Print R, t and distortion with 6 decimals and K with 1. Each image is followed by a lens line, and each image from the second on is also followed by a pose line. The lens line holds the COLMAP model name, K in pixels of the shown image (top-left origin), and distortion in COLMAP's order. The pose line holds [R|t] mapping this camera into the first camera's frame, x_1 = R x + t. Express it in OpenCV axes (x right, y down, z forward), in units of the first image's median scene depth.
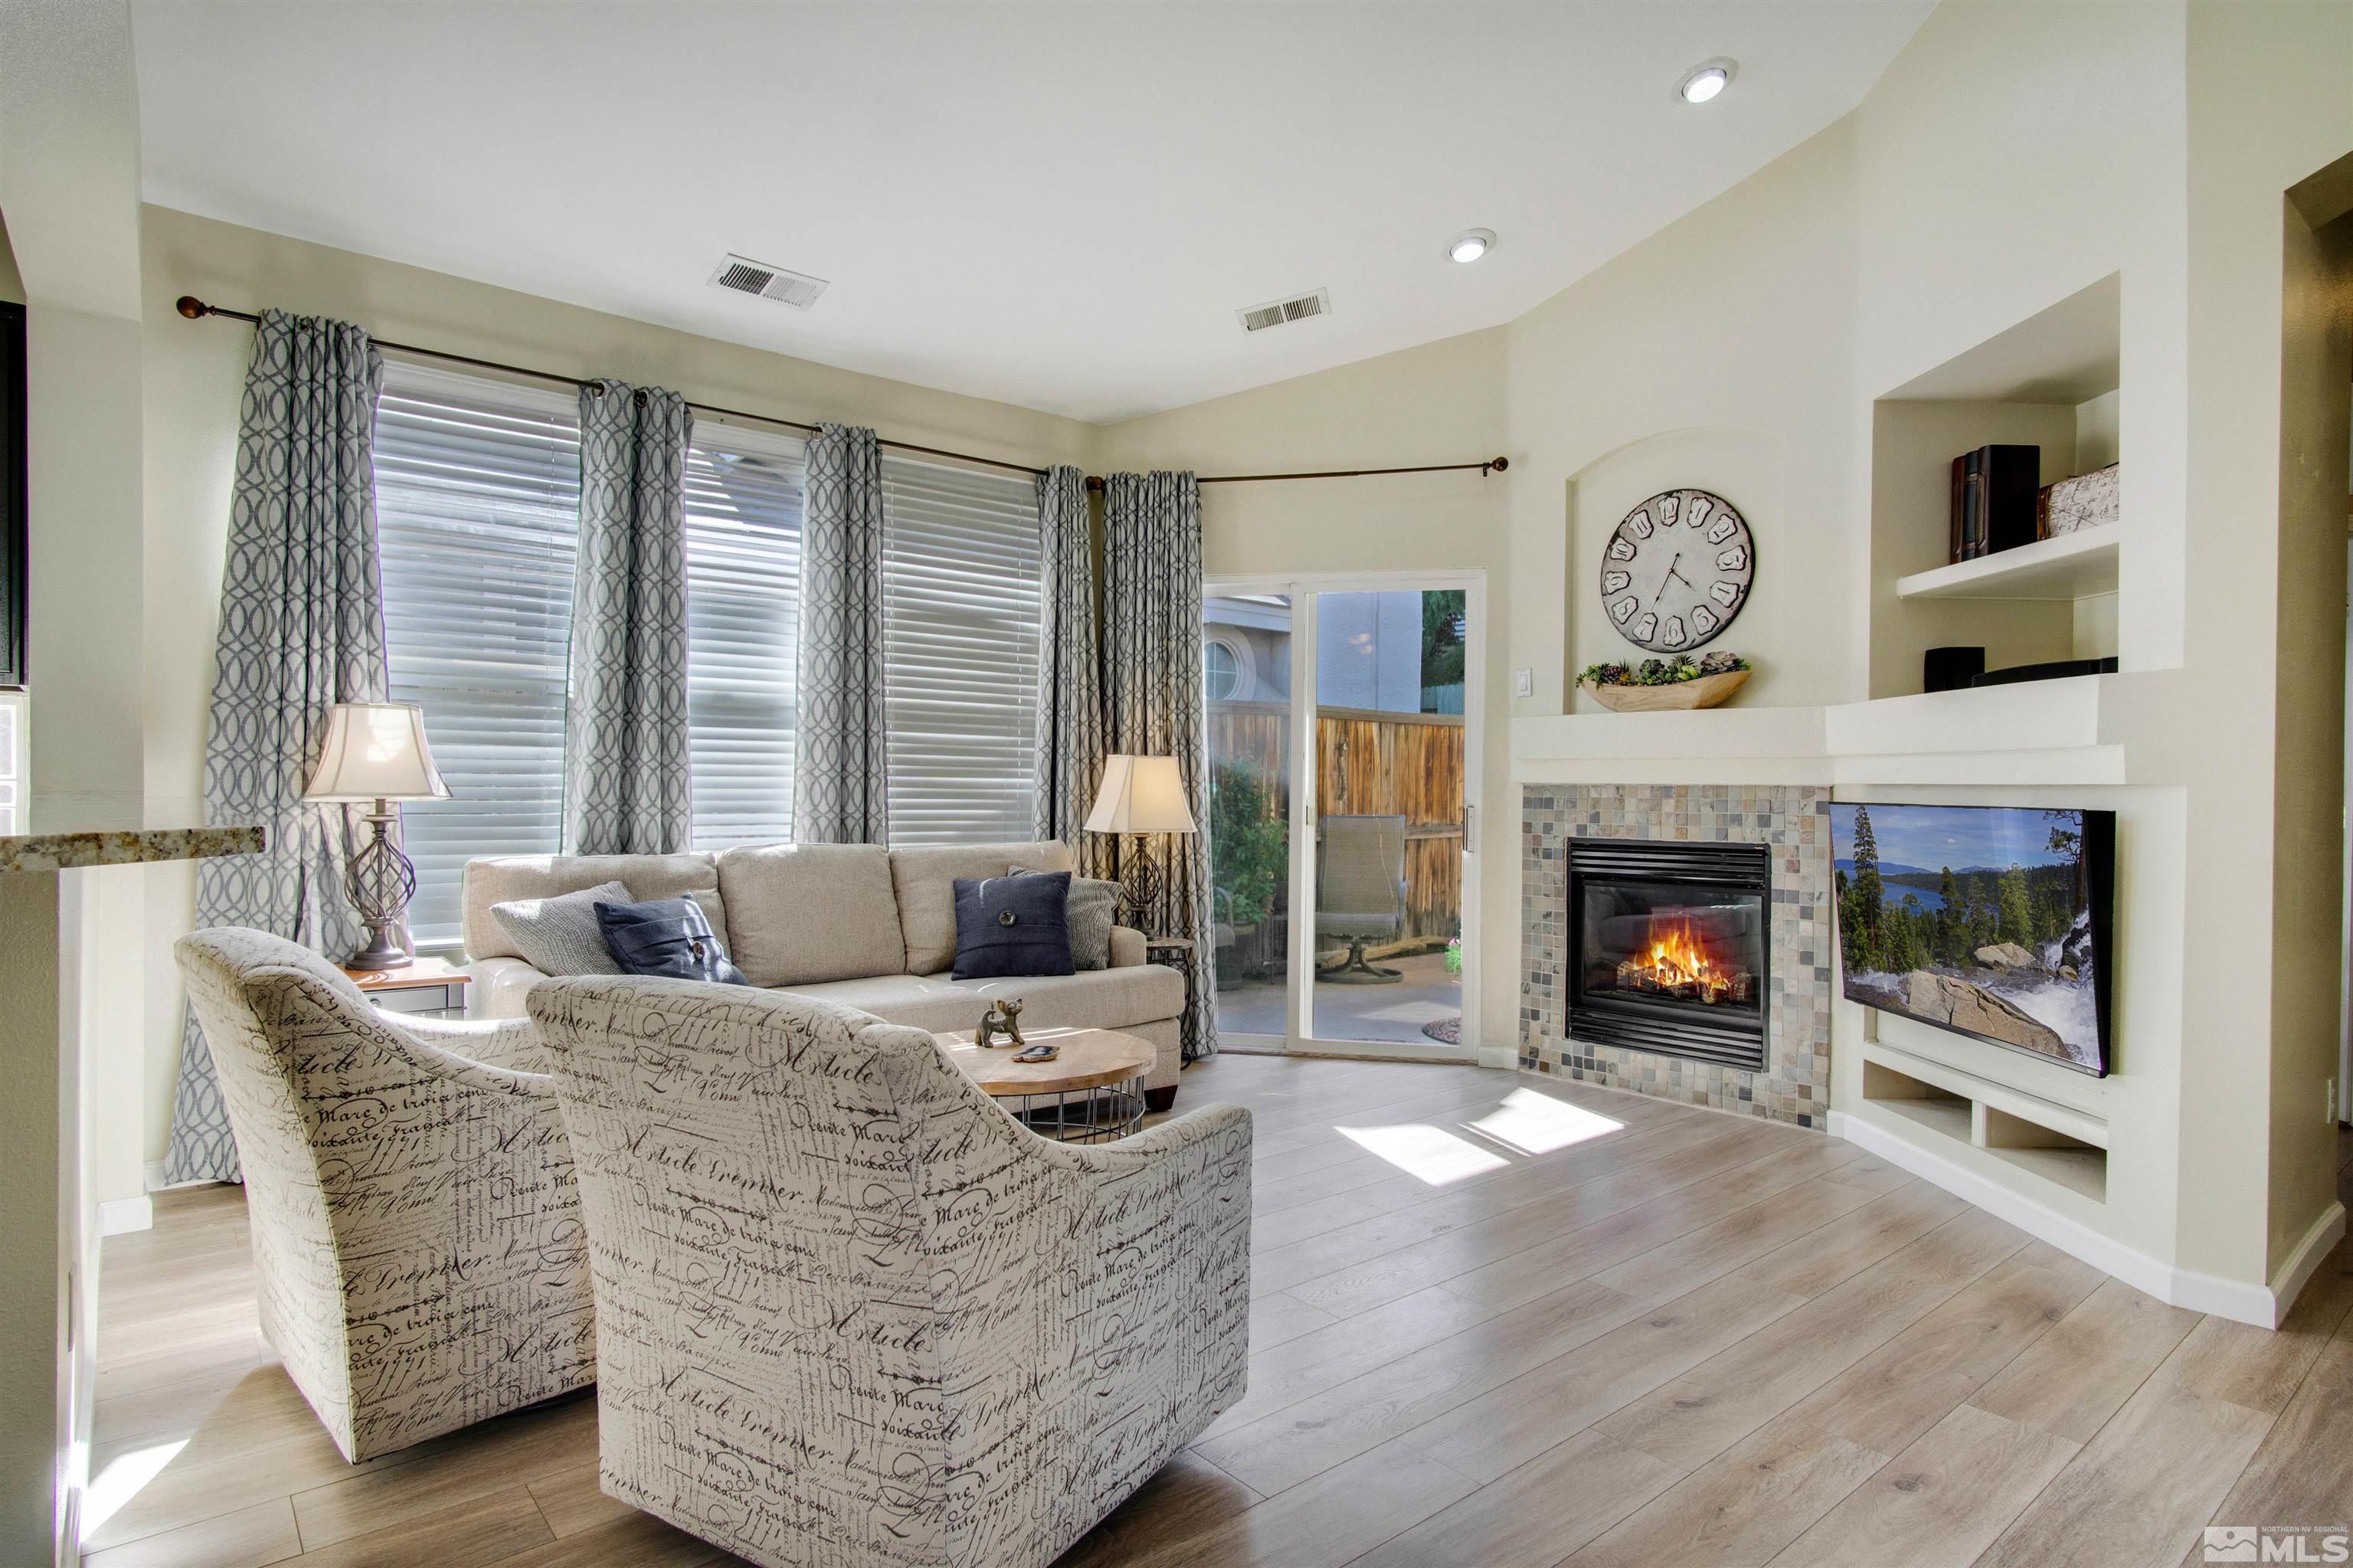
lens RADIAL K [[1264.4, 0, 1179.2], [0, 1264.4, 798.2], [0, 0, 1]] dist [-0.018294, 0.009762]
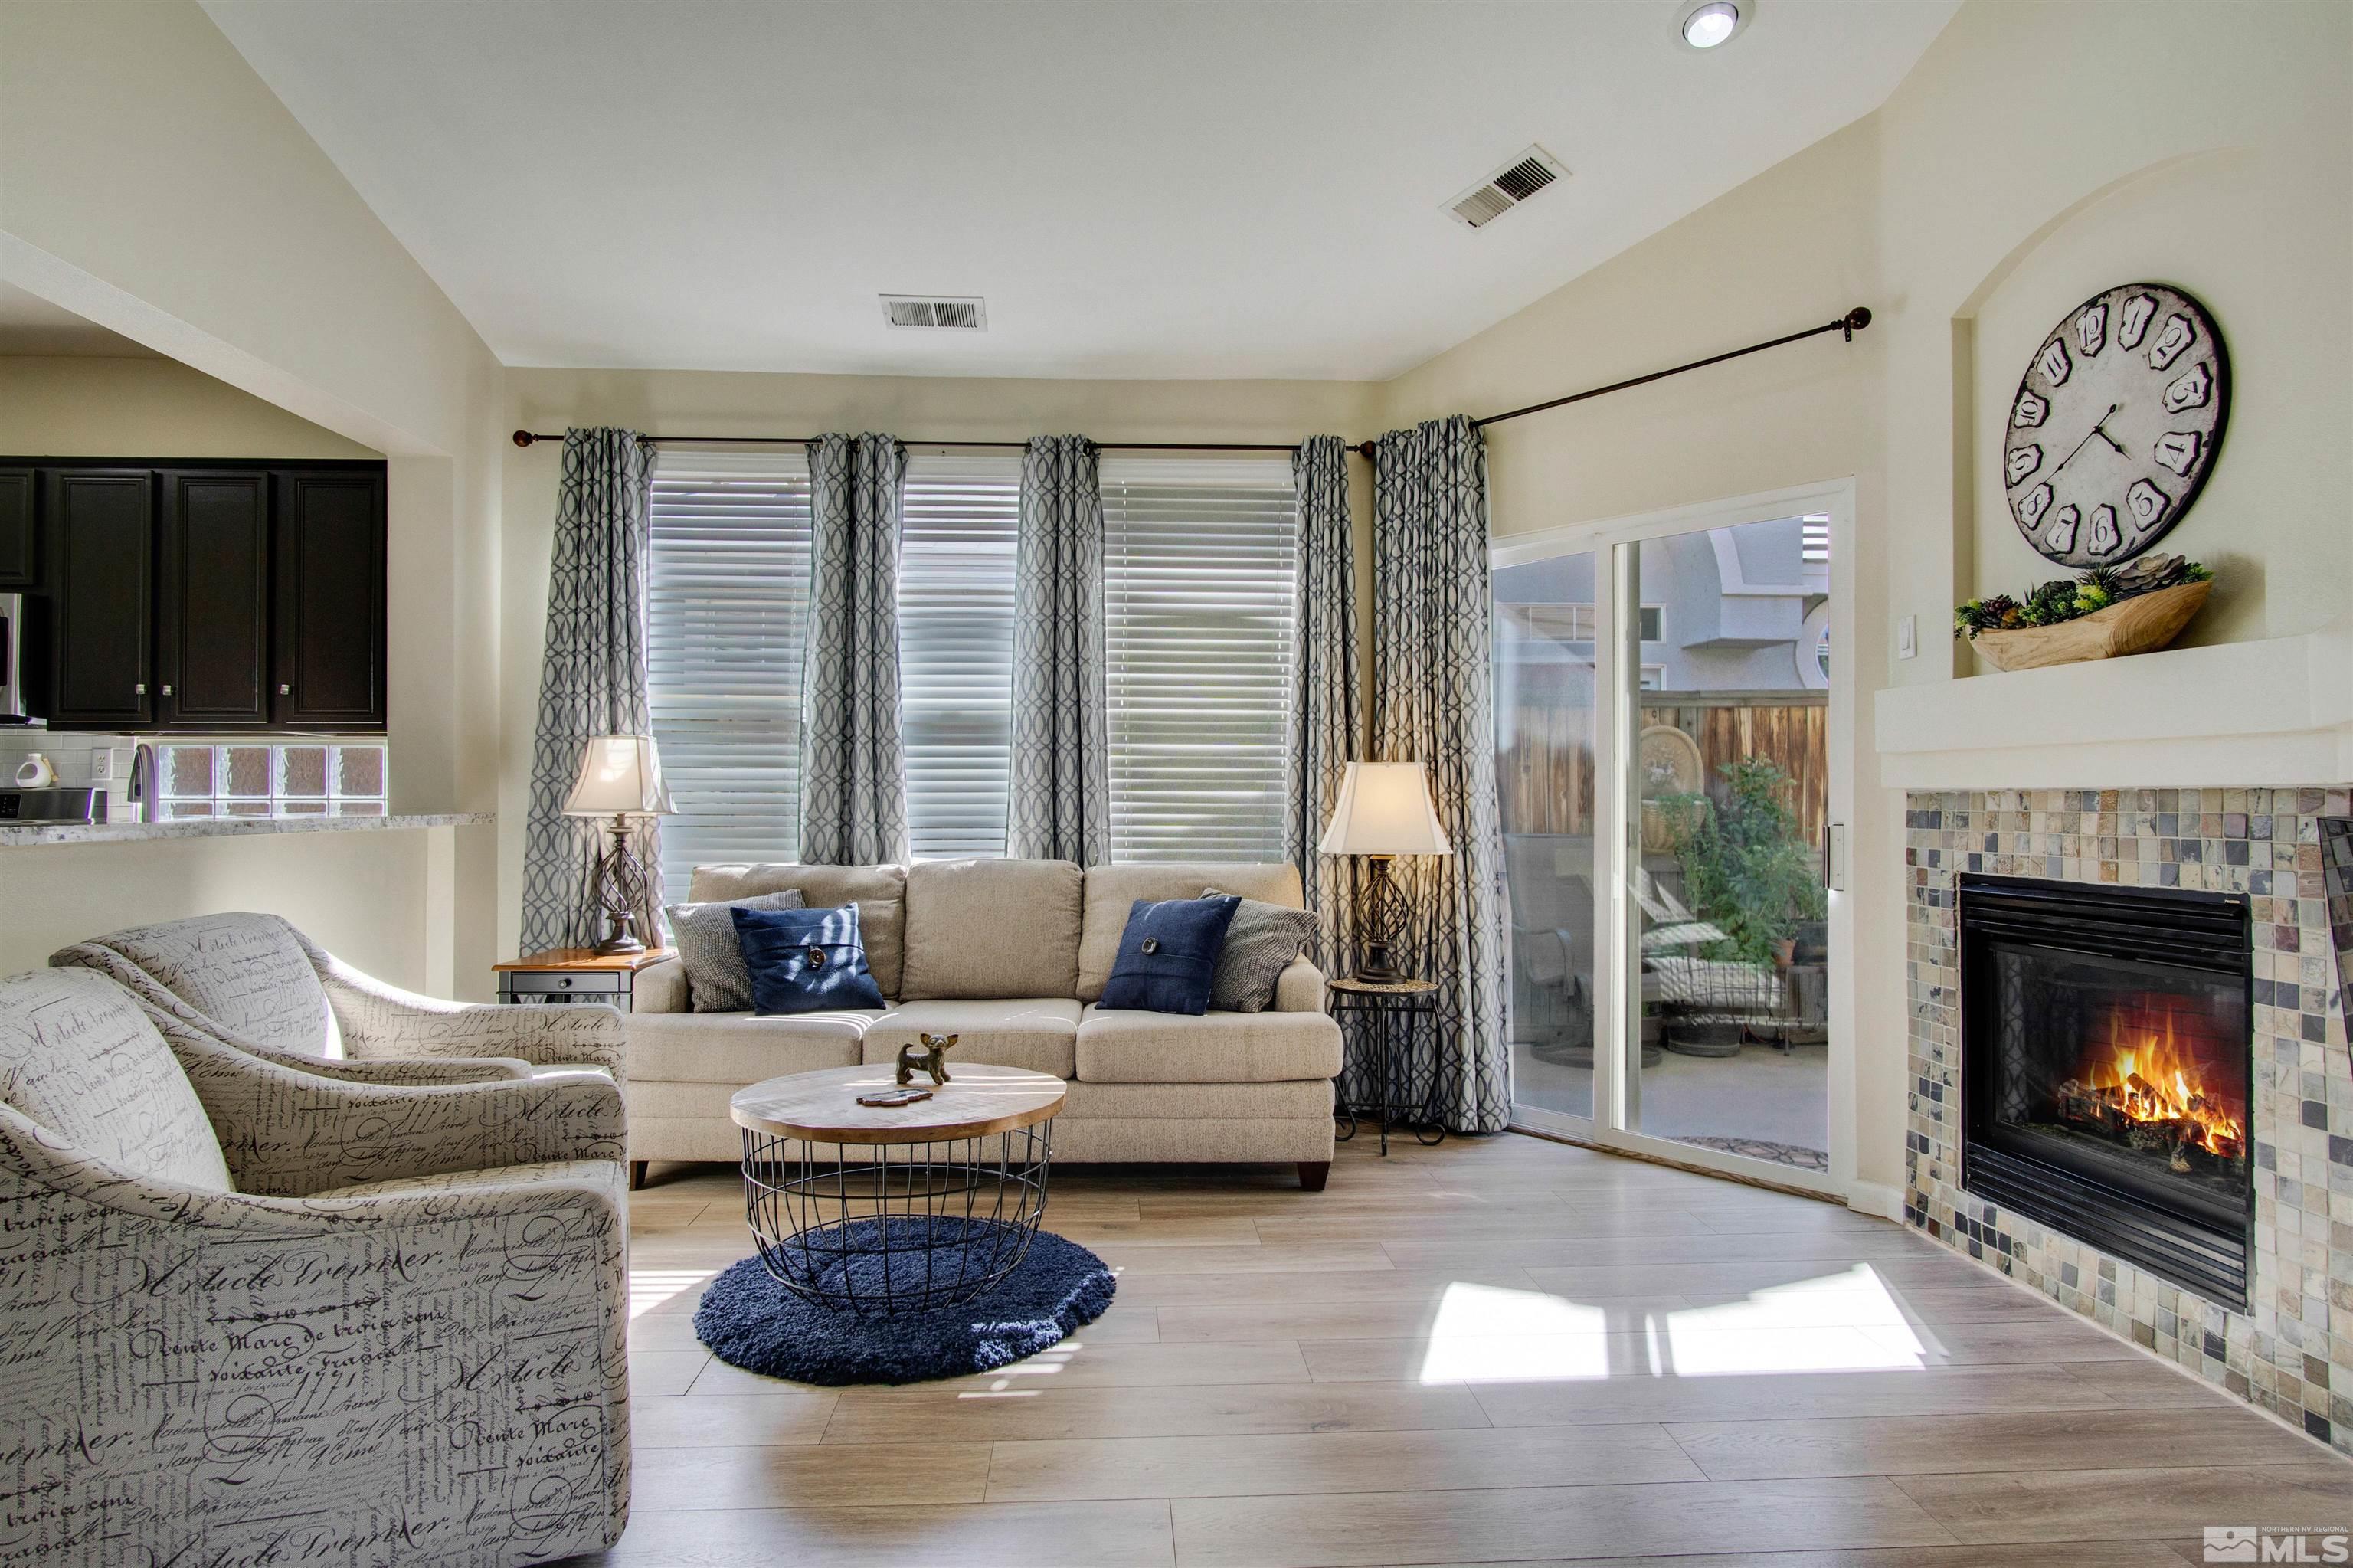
lens RADIAL K [[1264.4, 0, 1164.1], [0, 1264.4, 788.8], [0, 0, 1]] dist [-0.018294, 0.009762]
pose [[0.799632, -0.012775, -0.600355, 0.414281], [0.000764, 0.999795, -0.020257, 0.000959], [0.600490, 0.015739, 0.799477, 0.279369]]
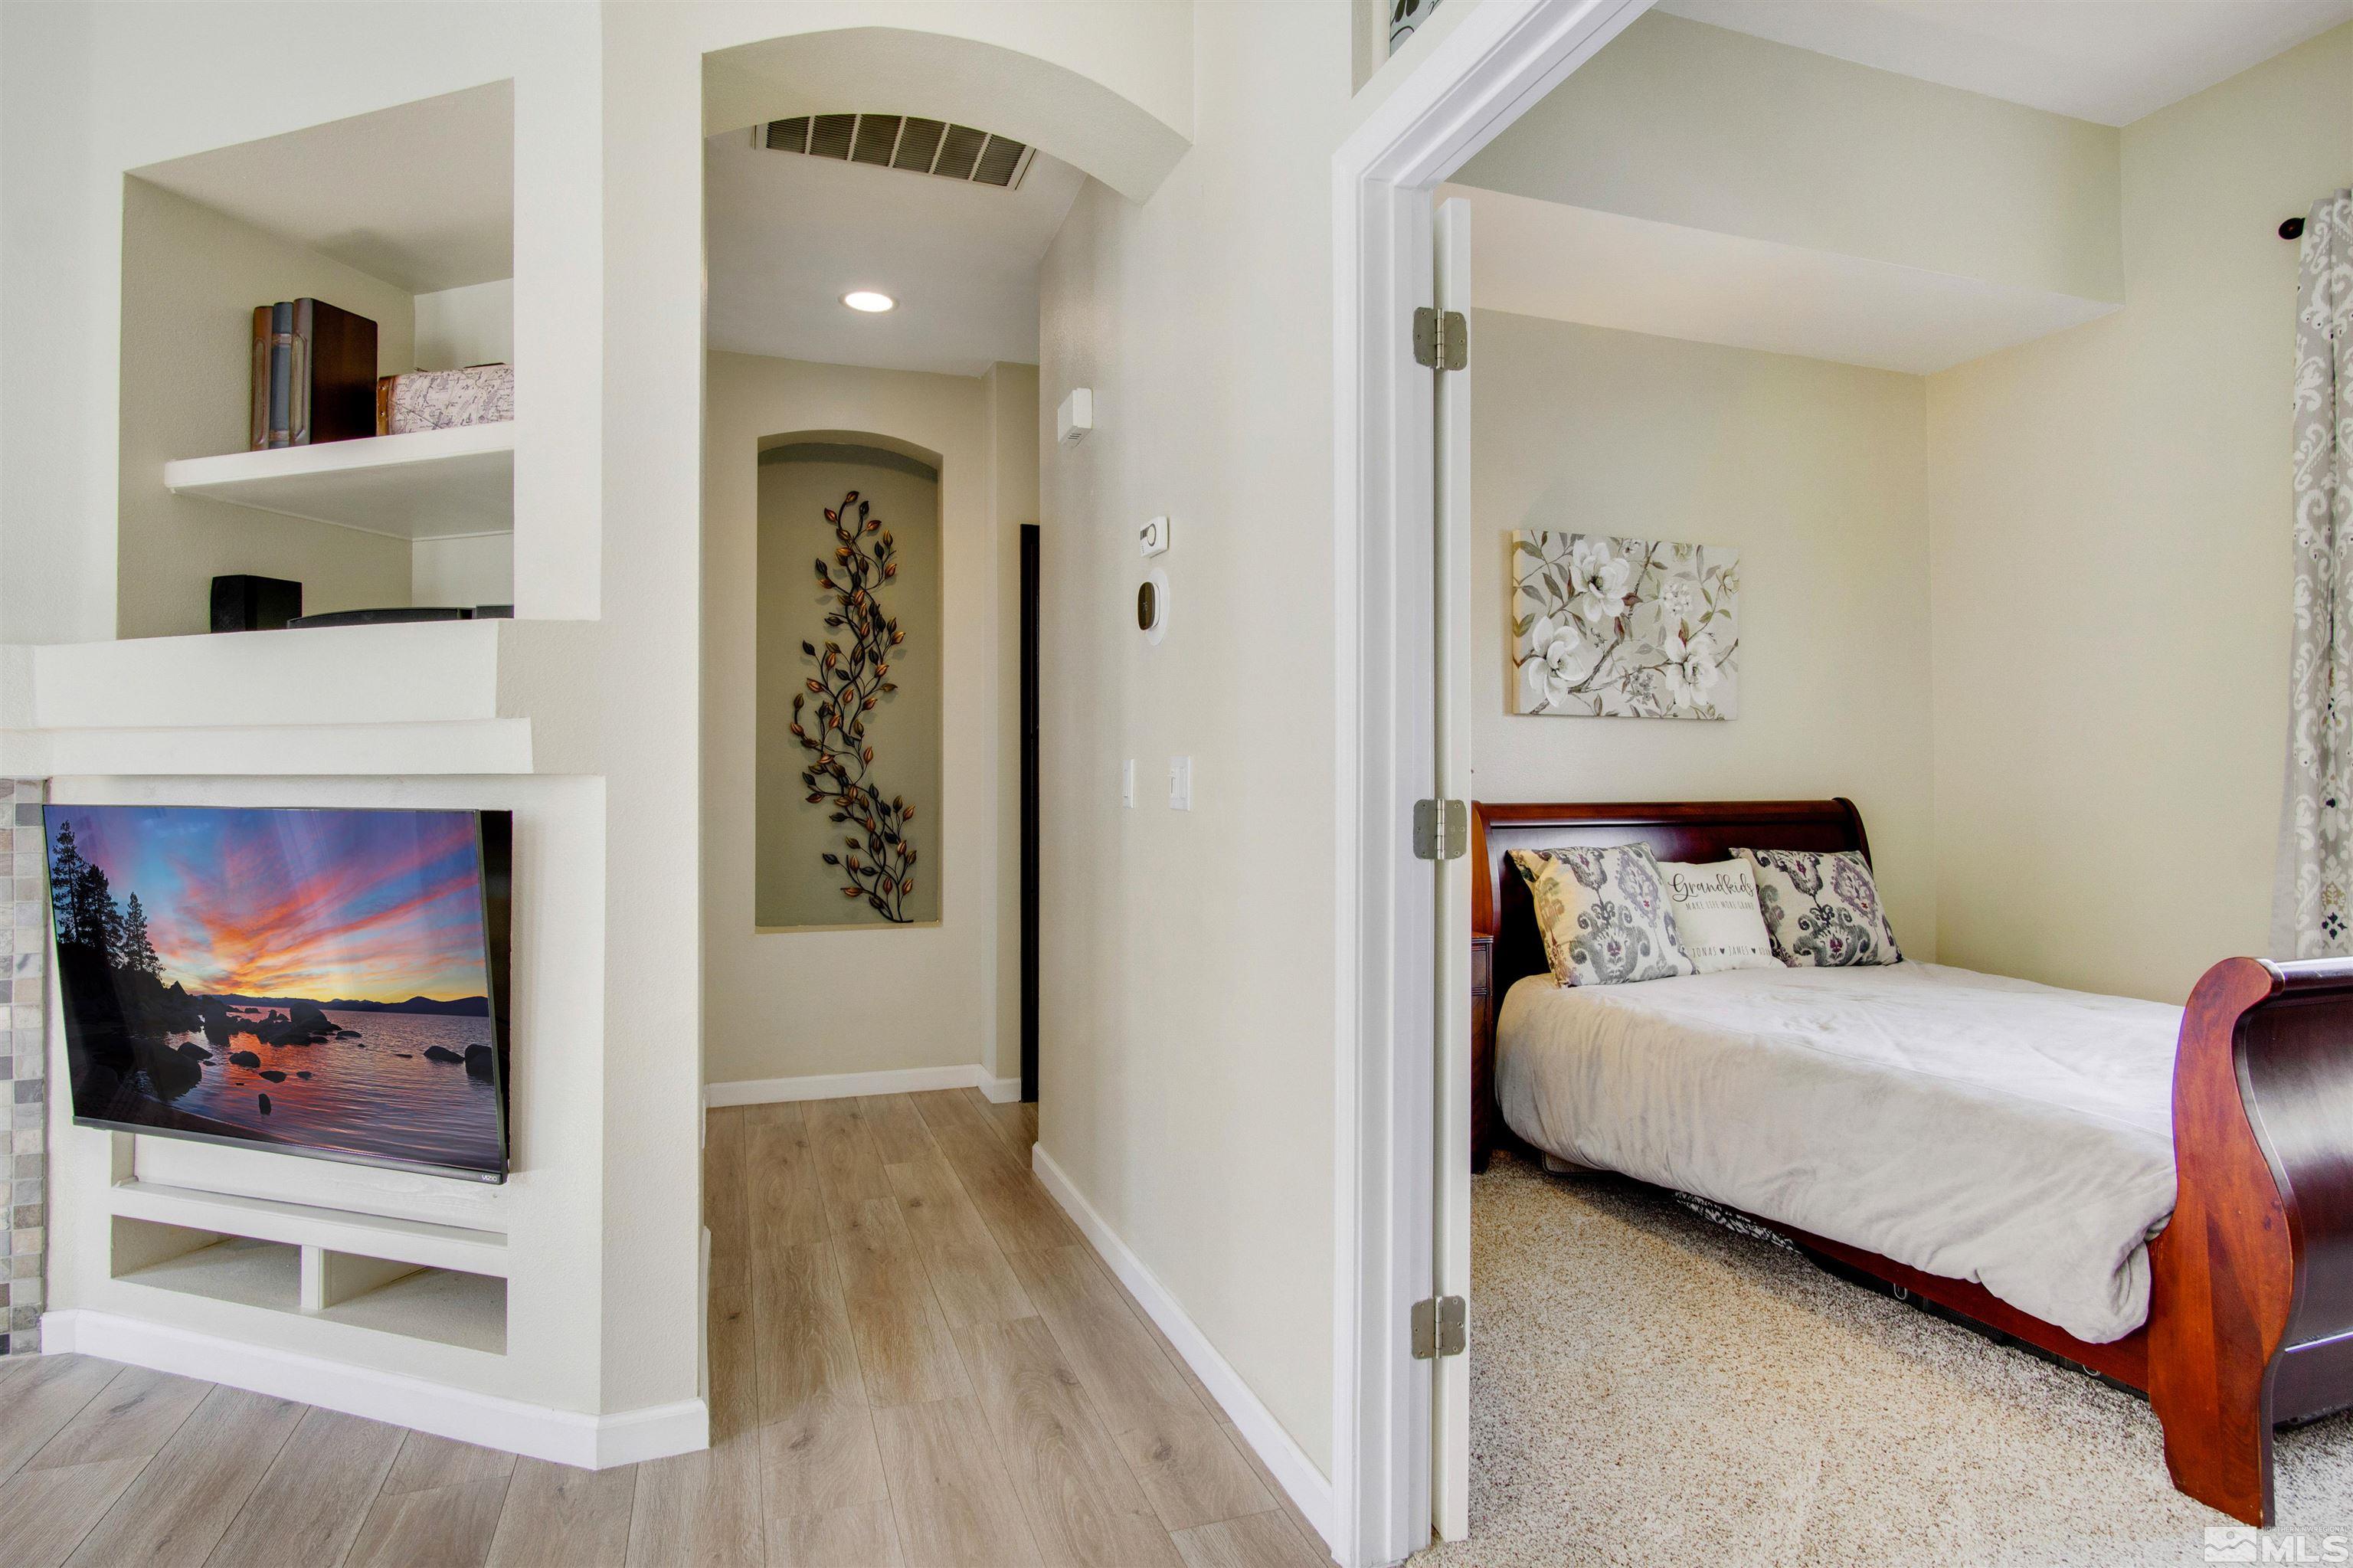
lens RADIAL K [[1264.4, 0, 1138.3], [0, 1264.4, 784.3], [0, 0, 1]] dist [-0.018294, 0.009762]
pose [[0.355155, 0.003697, 0.934800, 0.131250], [0.010660, 0.999911, -0.008004, 0.003066], [-0.934747, 0.012808, 0.355084, 0.275480]]
